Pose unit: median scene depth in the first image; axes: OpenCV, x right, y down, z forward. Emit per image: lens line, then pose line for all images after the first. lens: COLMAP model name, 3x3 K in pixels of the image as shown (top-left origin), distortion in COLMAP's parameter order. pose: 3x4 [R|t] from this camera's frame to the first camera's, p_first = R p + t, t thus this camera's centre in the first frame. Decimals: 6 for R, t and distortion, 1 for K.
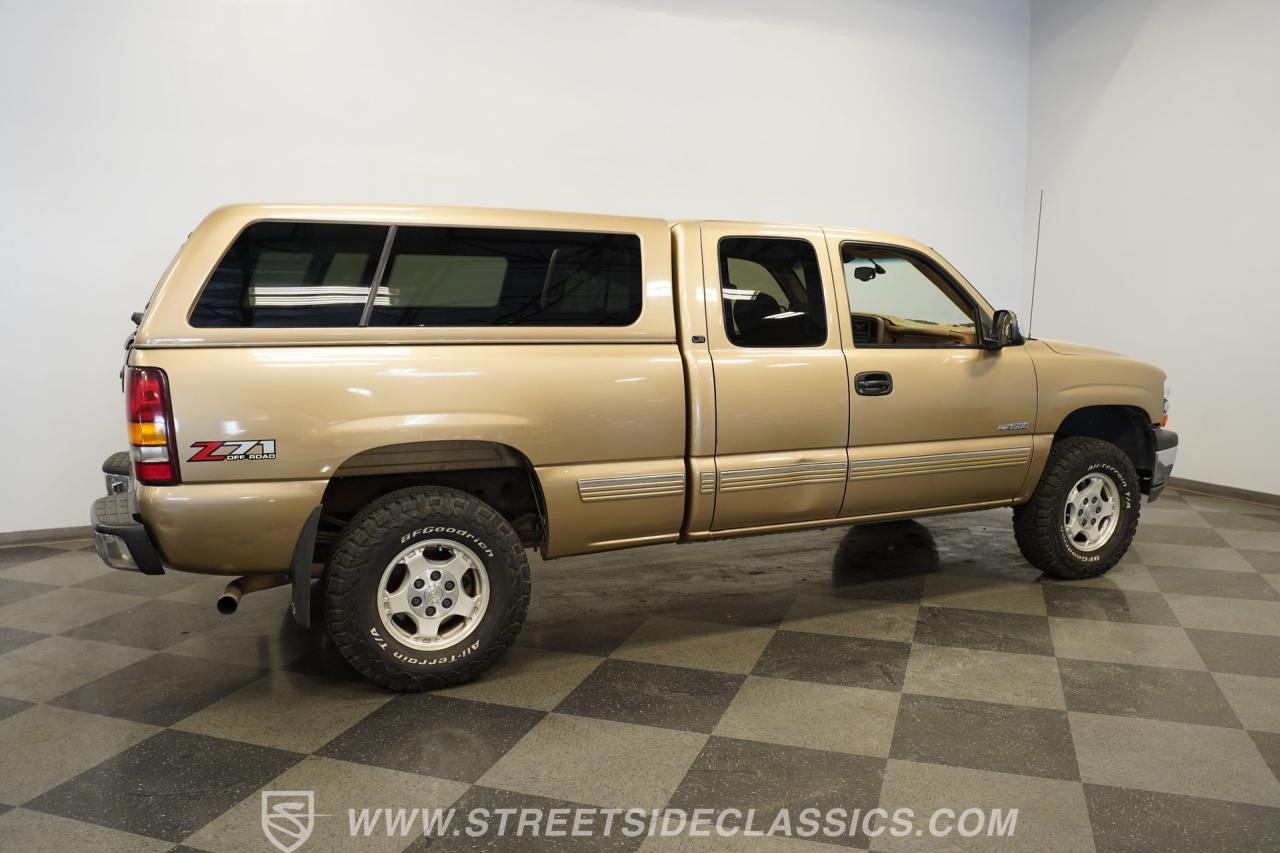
lens RADIAL K [[1022.2, 0, 648.1], [0, 1022.2, 426.8], [0, 0, 1]] dist [-0.100933, 0.074446]
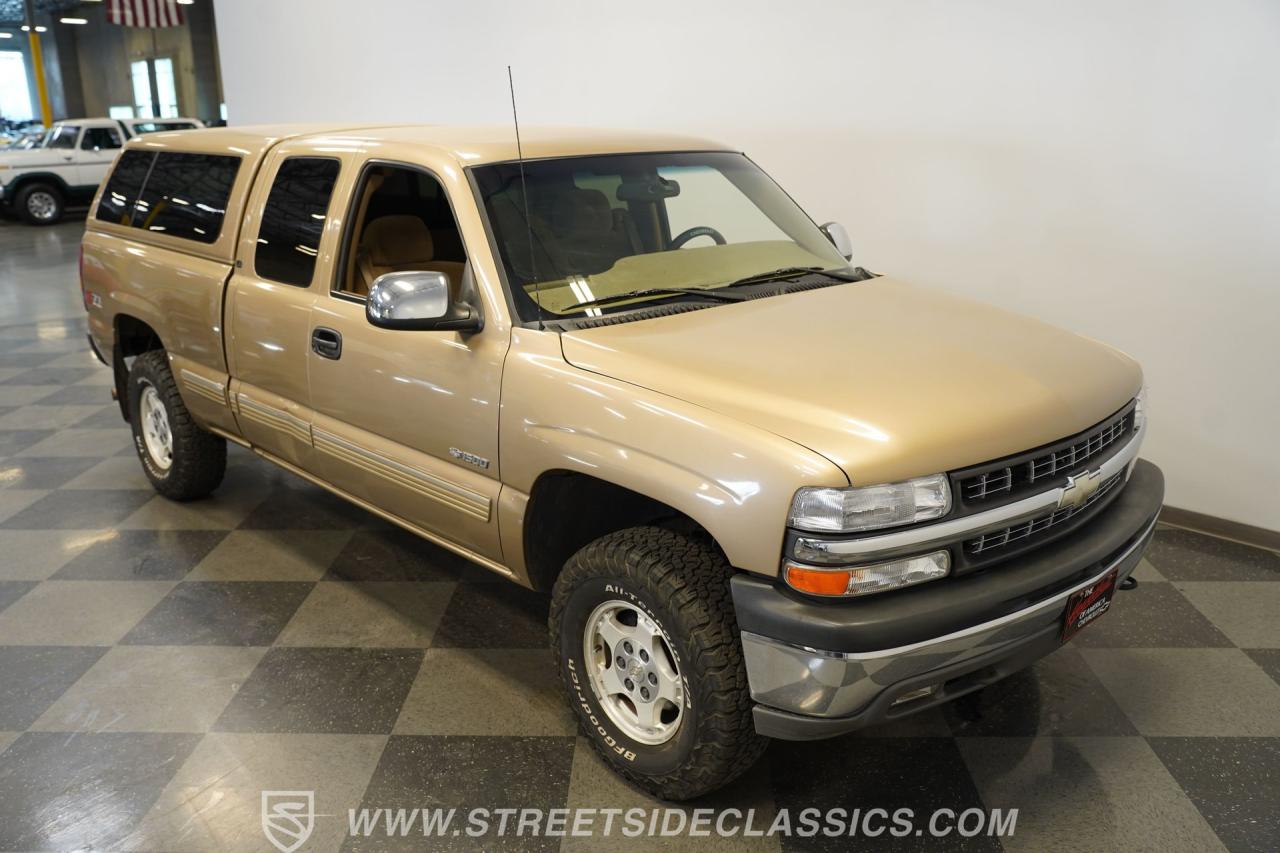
lens RADIAL K [[1111.4, 0, 640.0], [0, 1111.4, 426.5], [0, 0, 1]] dist [-0.011967, 0.014782]
pose [[0.284861, 0.256366, -0.923651, 1.339377], [-0.103049, 0.966179, 0.236389, -0.253755], [0.953014, 0.027843, 0.301645, 1.154151]]
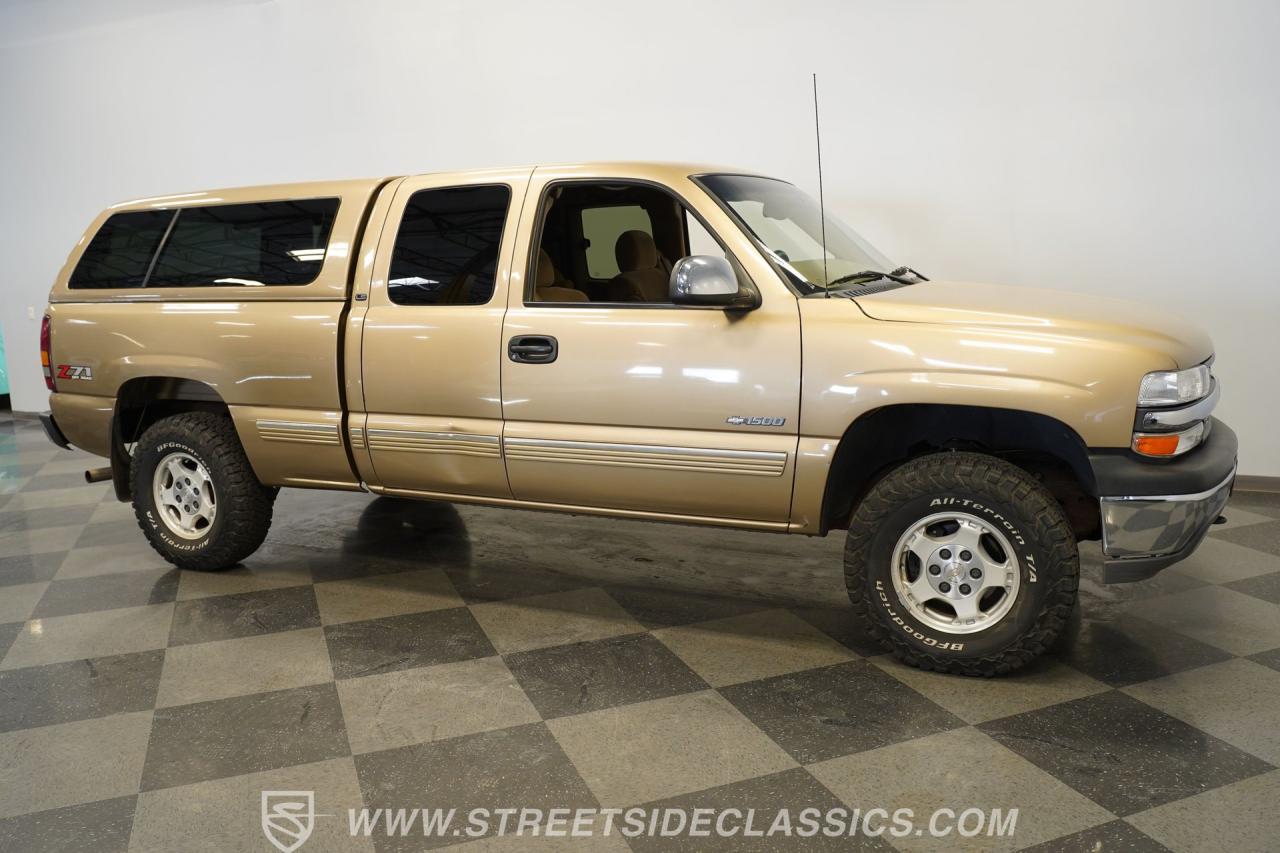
lens RADIAL K [[1022.2, 0, 648.1], [0, 1022.2, 426.8], [0, 0, 1]] dist [-0.100933, 0.074446]
pose [[0.637003, 0.105850, -0.763559, 1.114615], [-0.064666, 0.994374, 0.083900, -0.066150], [0.768144, -0.004068, 0.640264, 0.626840]]
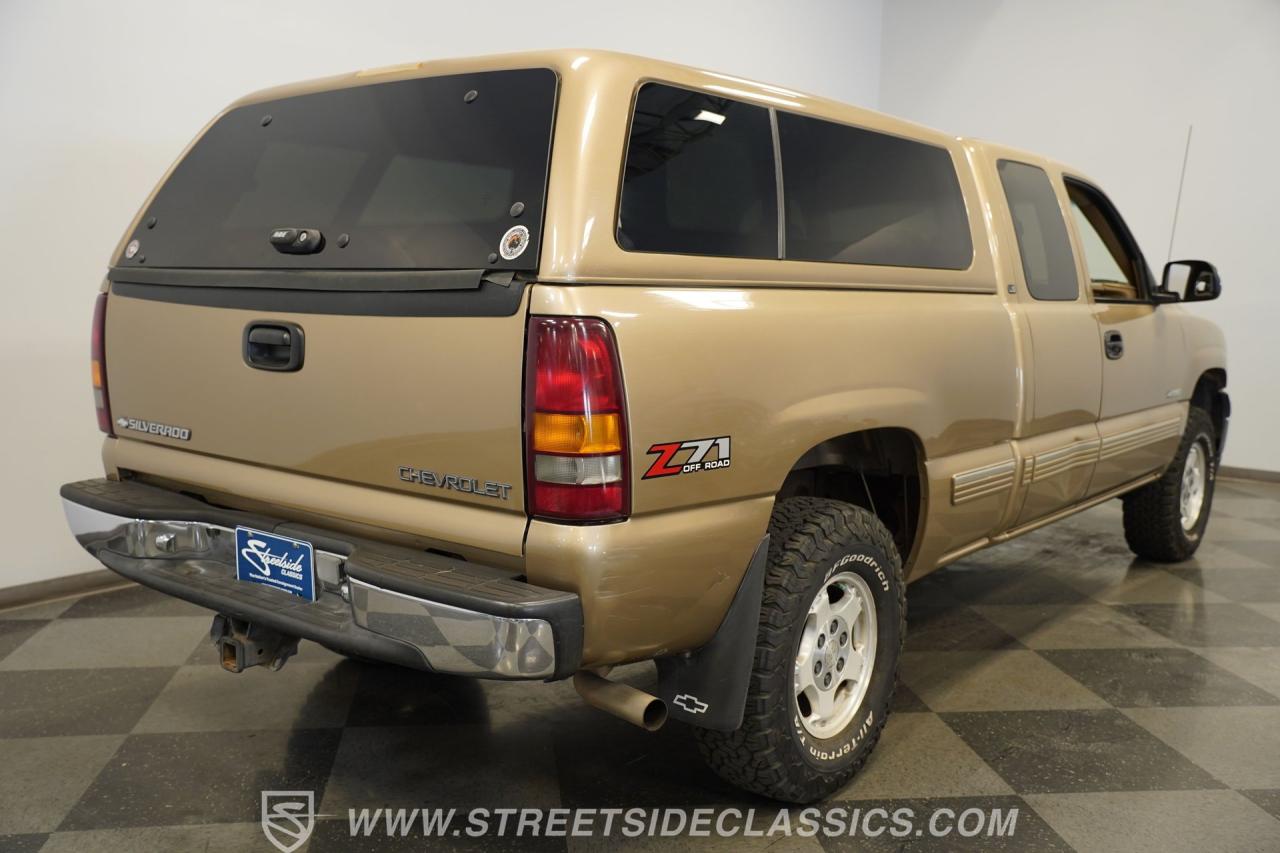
lens RADIAL K [[1174.5, 0, 644.0], [0, 1174.5, 437.4], [0, 0, 1]] dist [0.015503, 0.014071]
pose [[0.905936, -0.042412, 0.421285, -0.648640], [0.034928, 0.999065, 0.025469, -0.006002], [-0.421971, -0.008359, 0.906571, 0.329600]]
